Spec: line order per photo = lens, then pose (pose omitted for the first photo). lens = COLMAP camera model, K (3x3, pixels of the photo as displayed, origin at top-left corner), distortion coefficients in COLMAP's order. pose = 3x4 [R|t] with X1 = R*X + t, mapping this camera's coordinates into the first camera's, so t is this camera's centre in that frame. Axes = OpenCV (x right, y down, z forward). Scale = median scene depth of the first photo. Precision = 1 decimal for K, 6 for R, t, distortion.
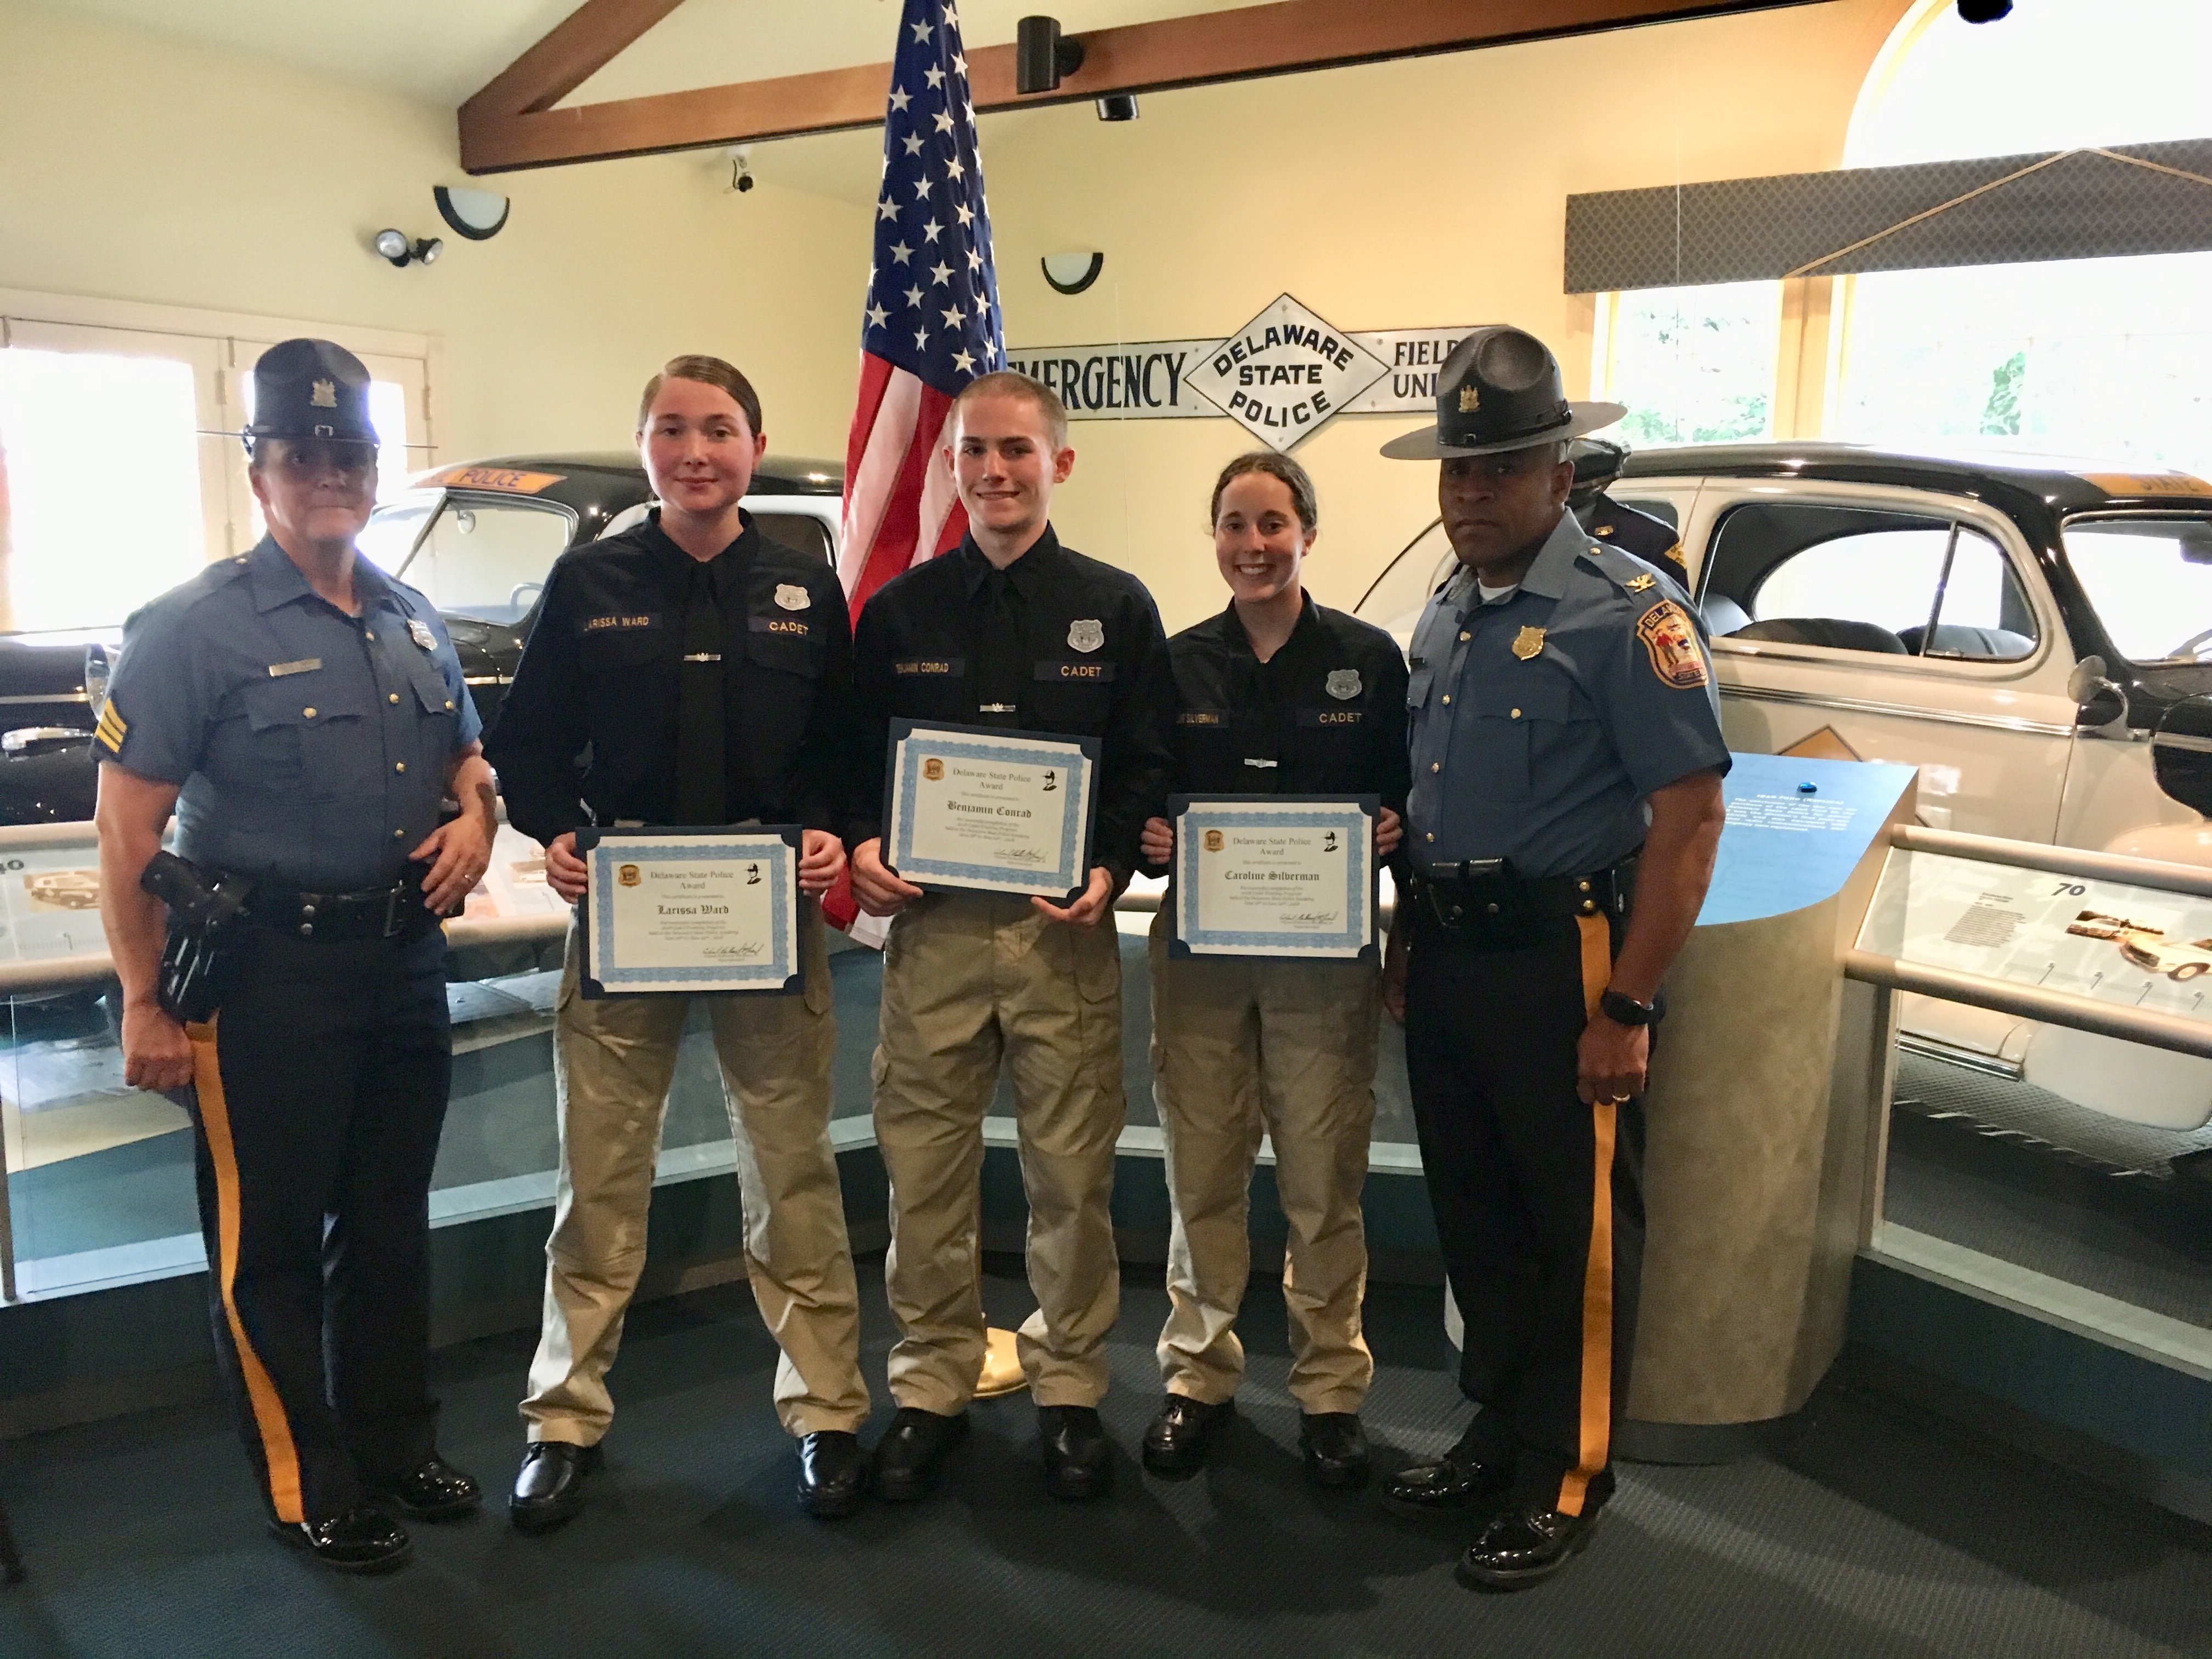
lens RADIAL K [[1885.5, 0, 1107.7], [0, 1885.5, 828.7], [0, 0, 1]] dist [0.086953, -0.137584]
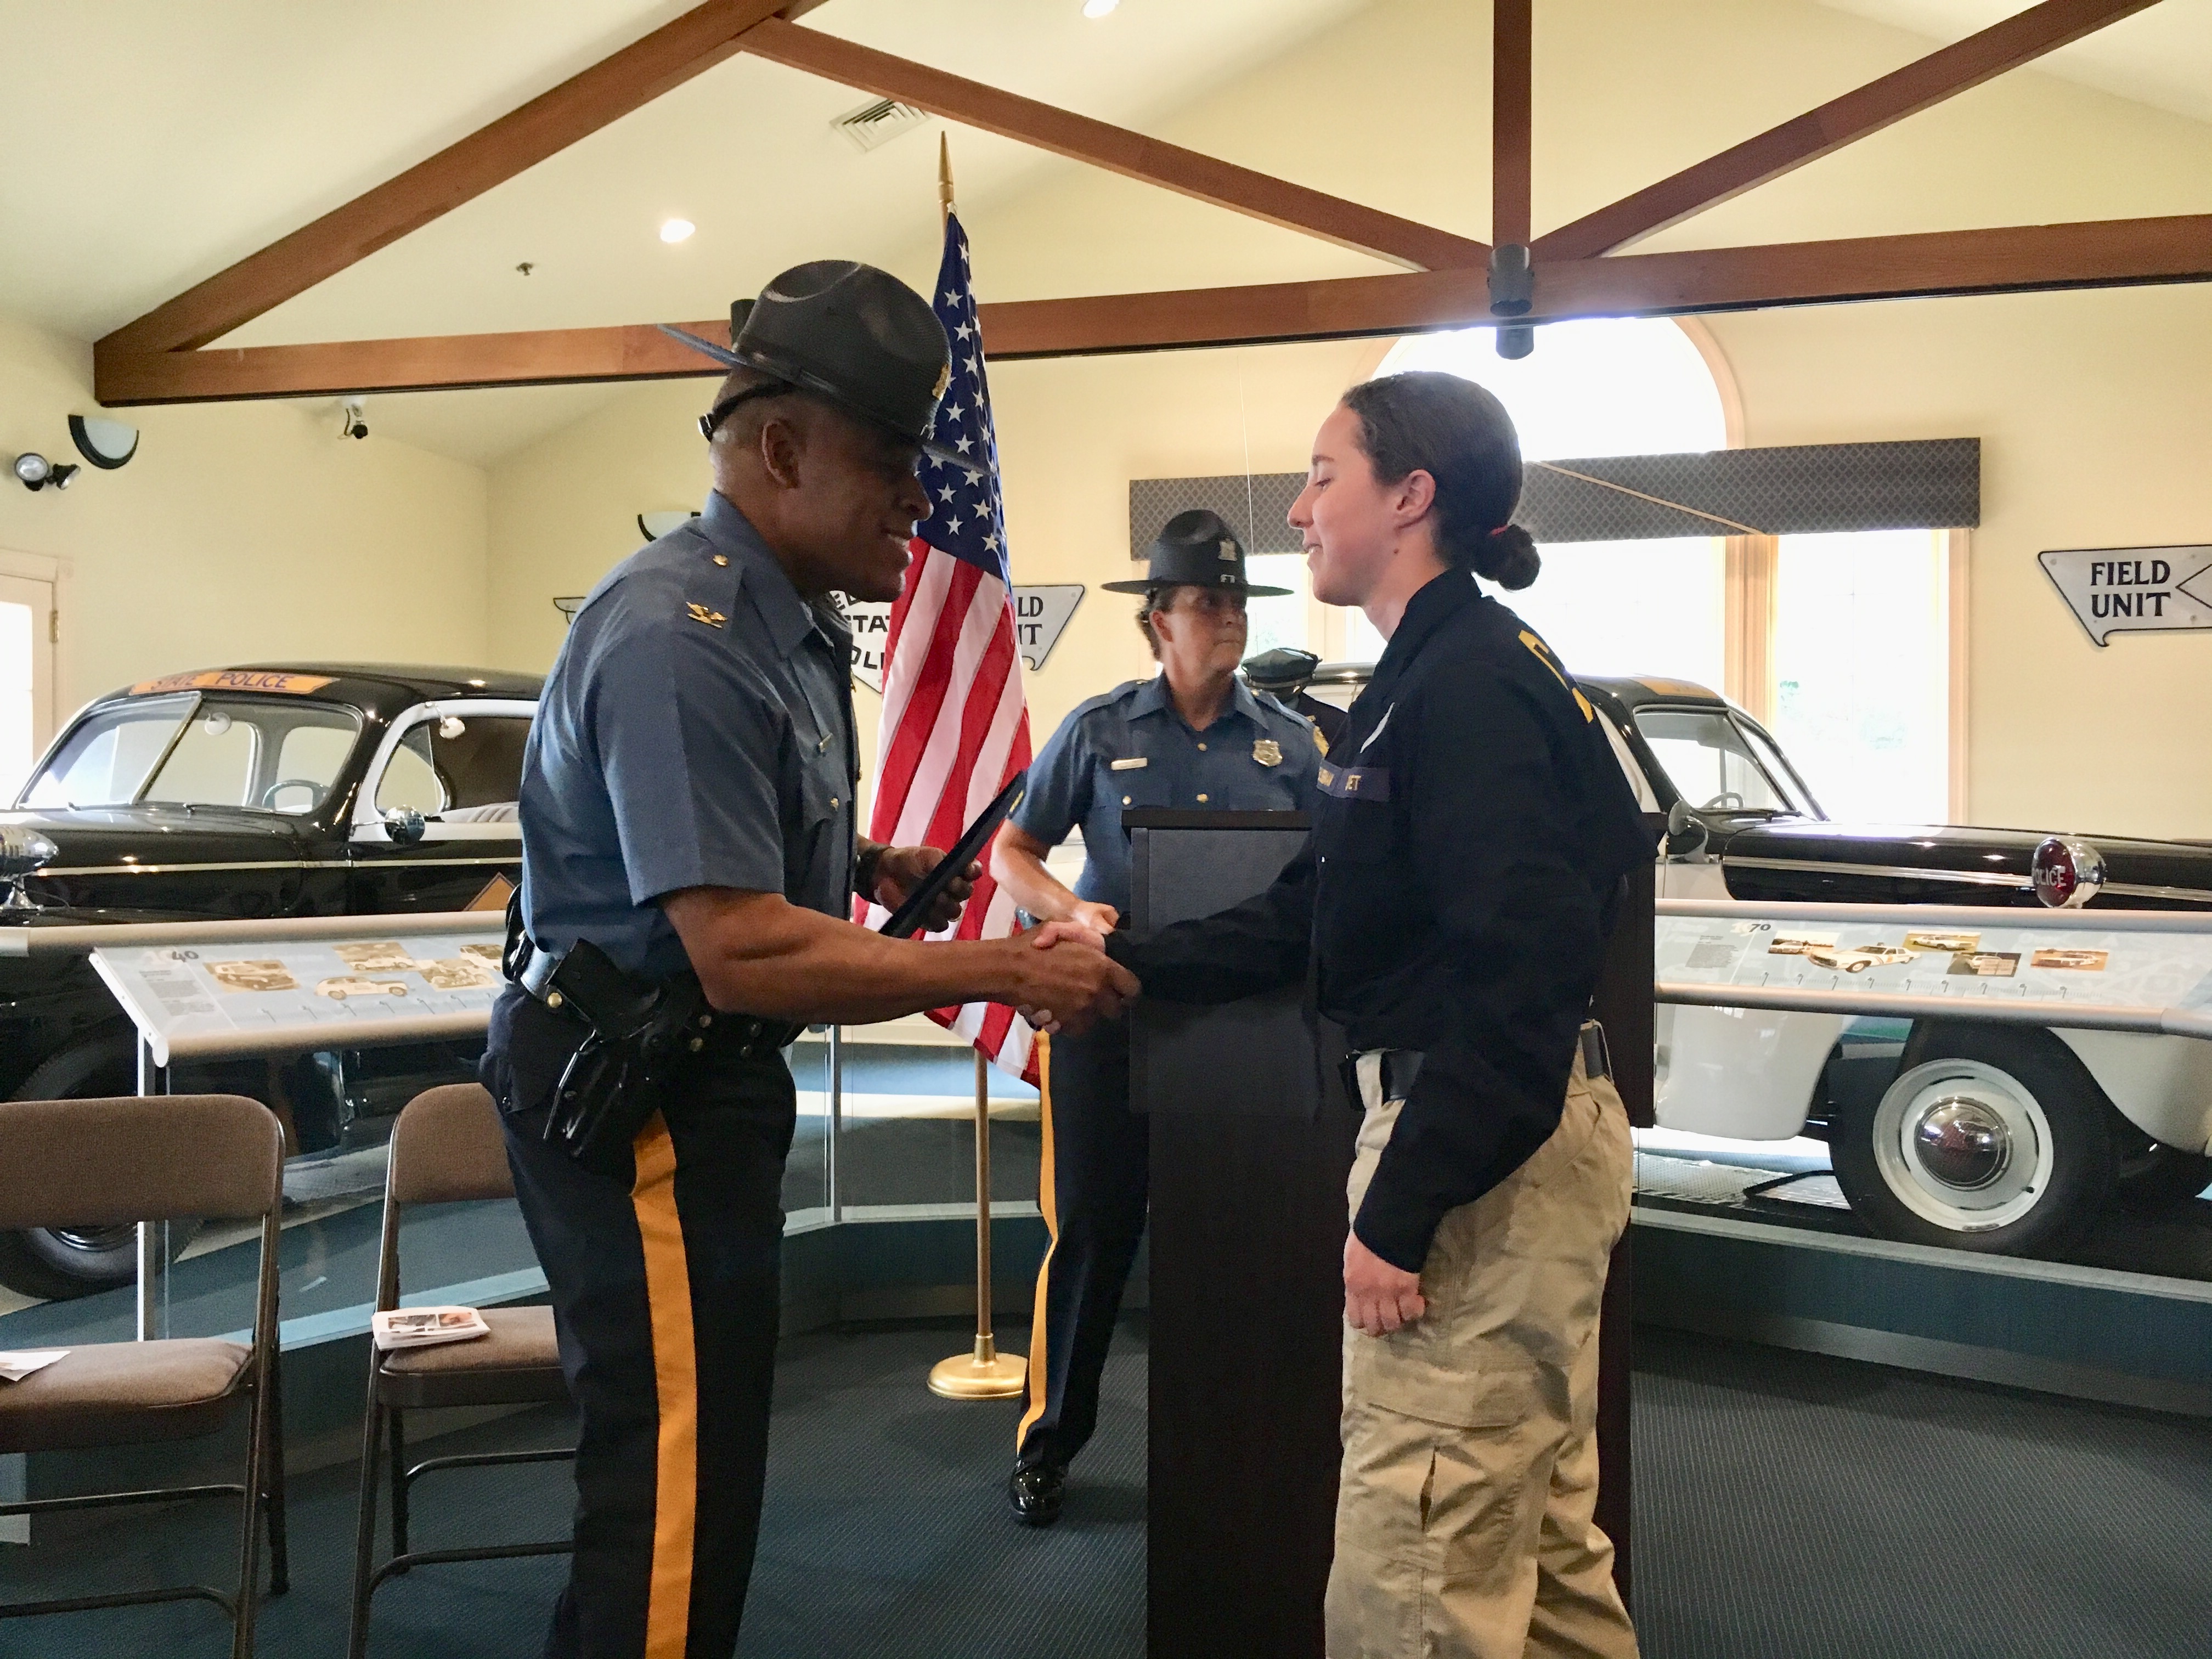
lens RADIAL K [[1885.5, 0, 1107.7], [0, 1885.5, 828.7], [0, 0, 1]] dist [0.086953, -0.137584]
pose [[0.948492, -0.011523, 0.316591, -0.303095], [0.058448, 0.988548, -0.139129, 0.094387], [-0.311362, 0.150467, 0.938304, -0.146717]]
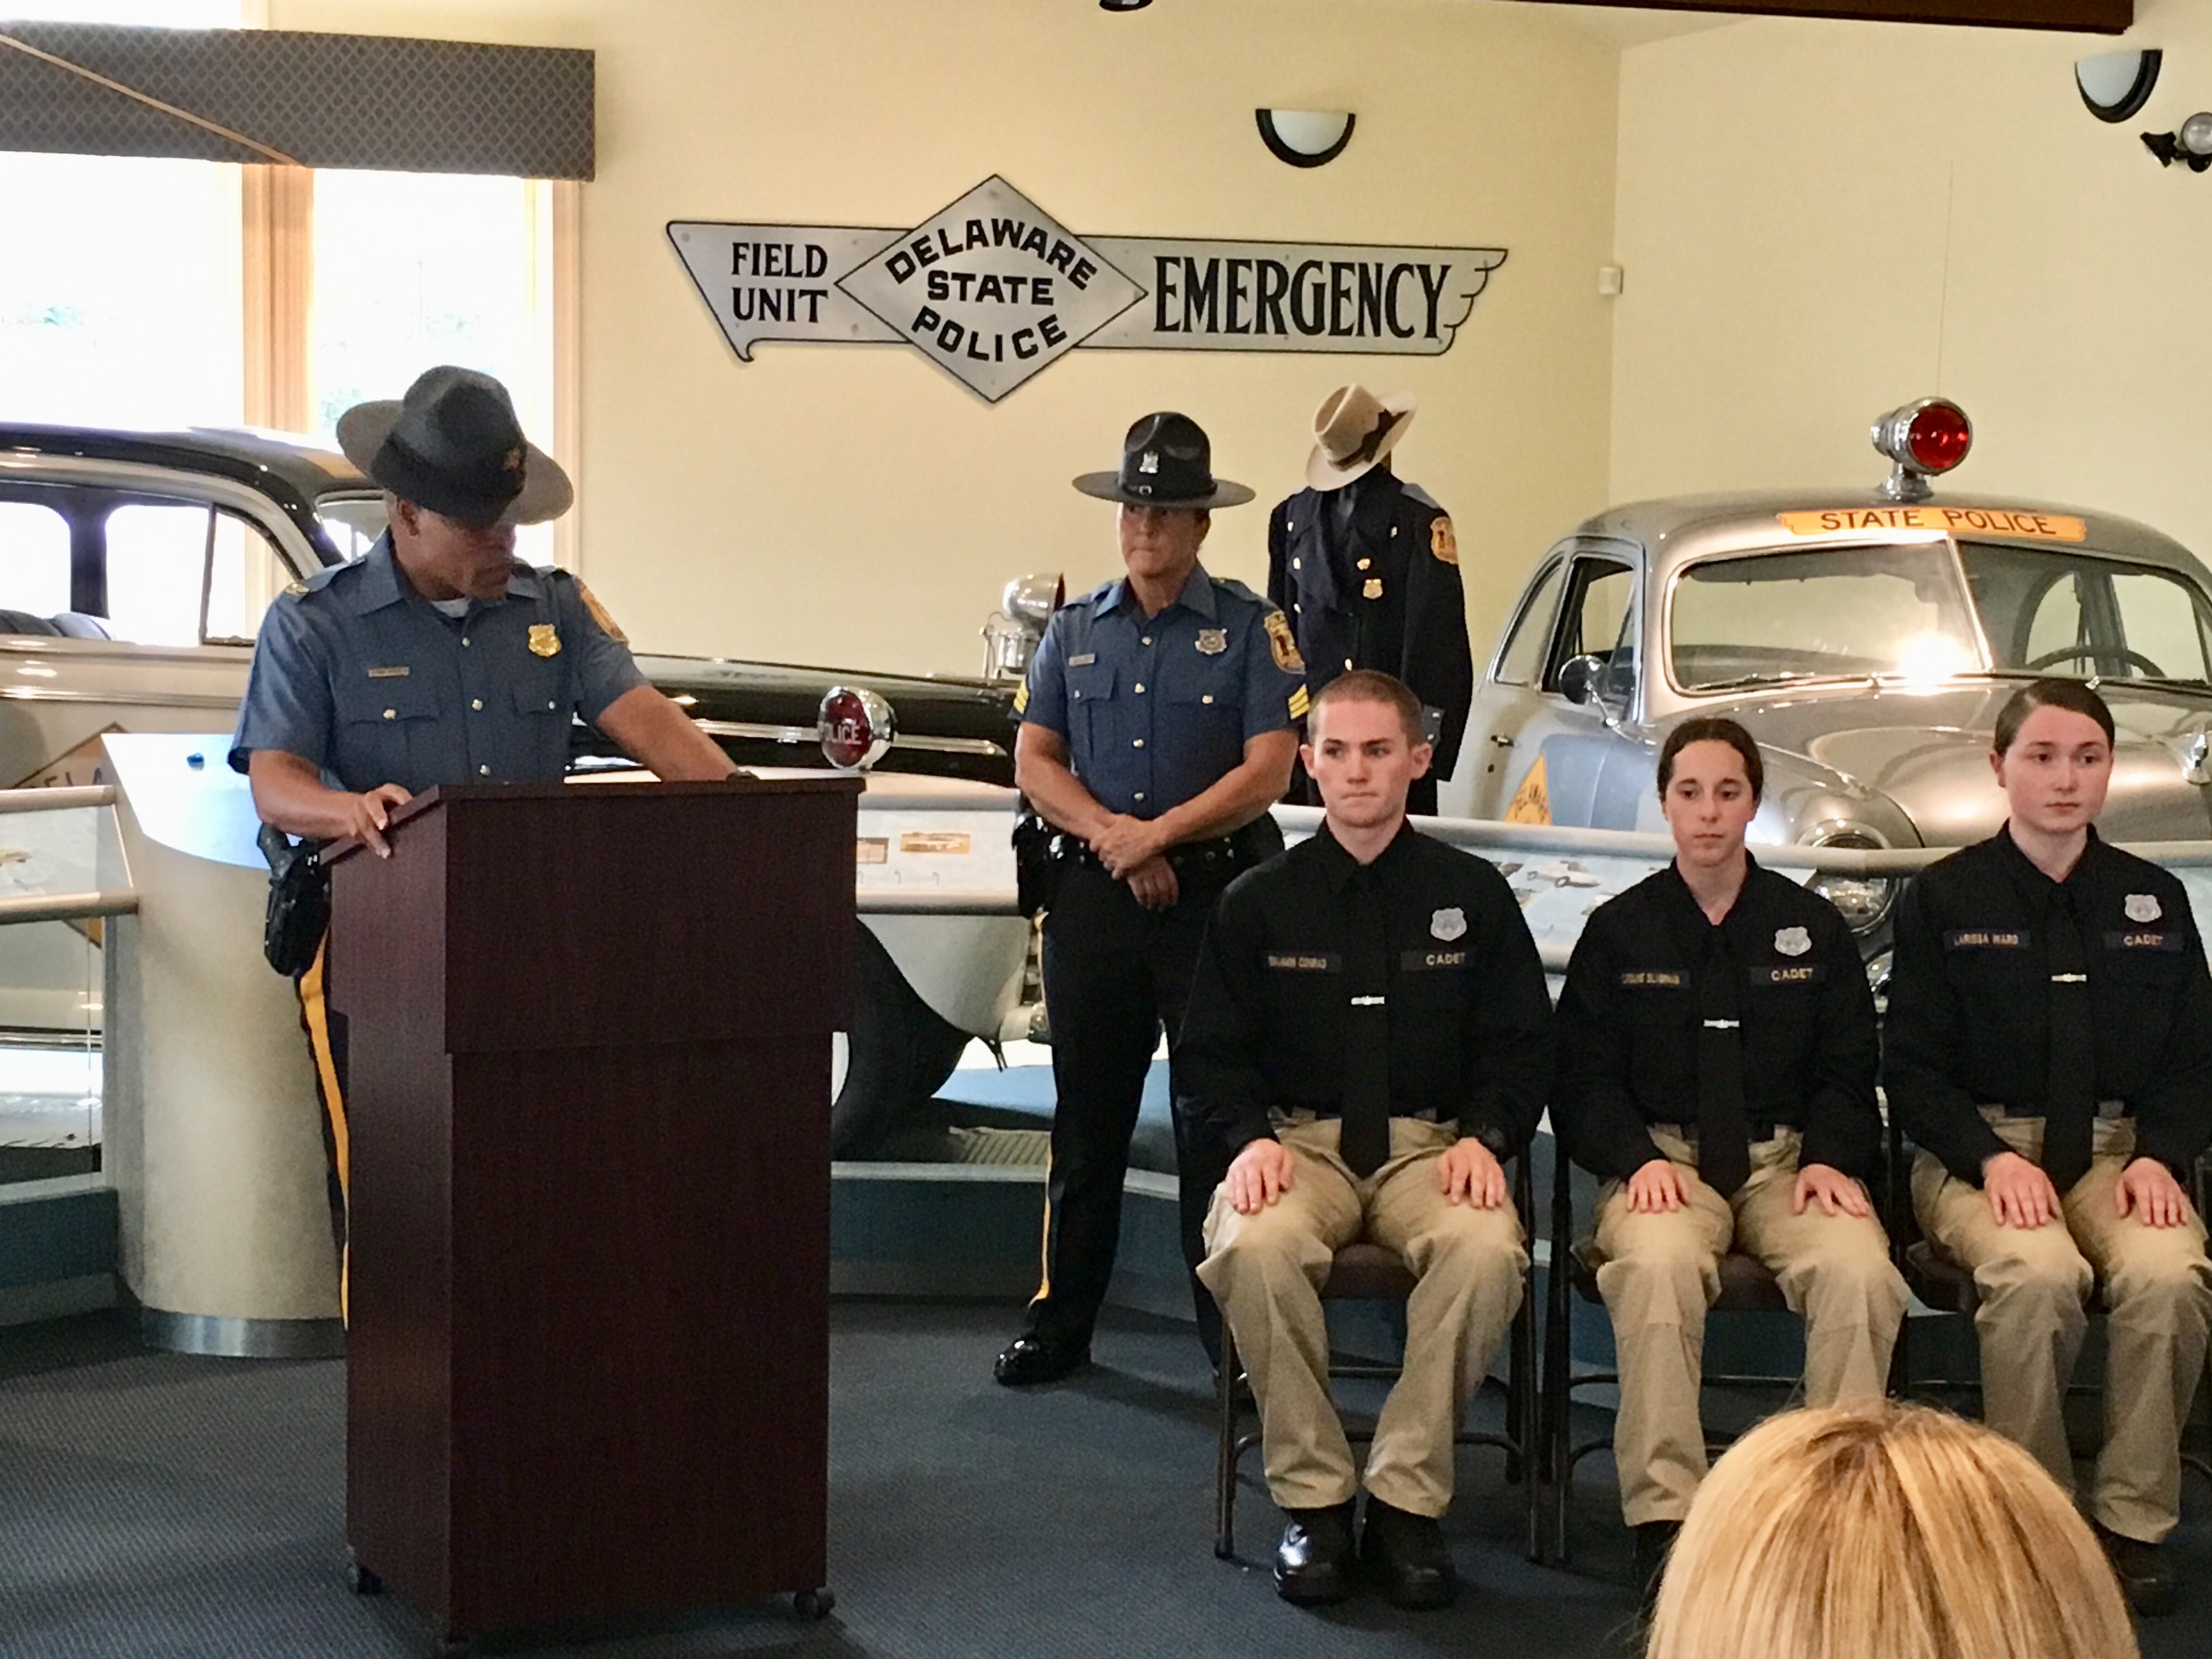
lens RADIAL K [[3935.1, 0, 1106.0], [0, 3935.1, 829.5], [0, 0, 1]] dist [0.048475, 0.035826]
pose [[0.566742, -0.074336, 0.820535, -1.033290], [0.119912, 0.992759, 0.007116, 0.044863], [-0.815122, 0.094359, 0.571552, -0.527782]]
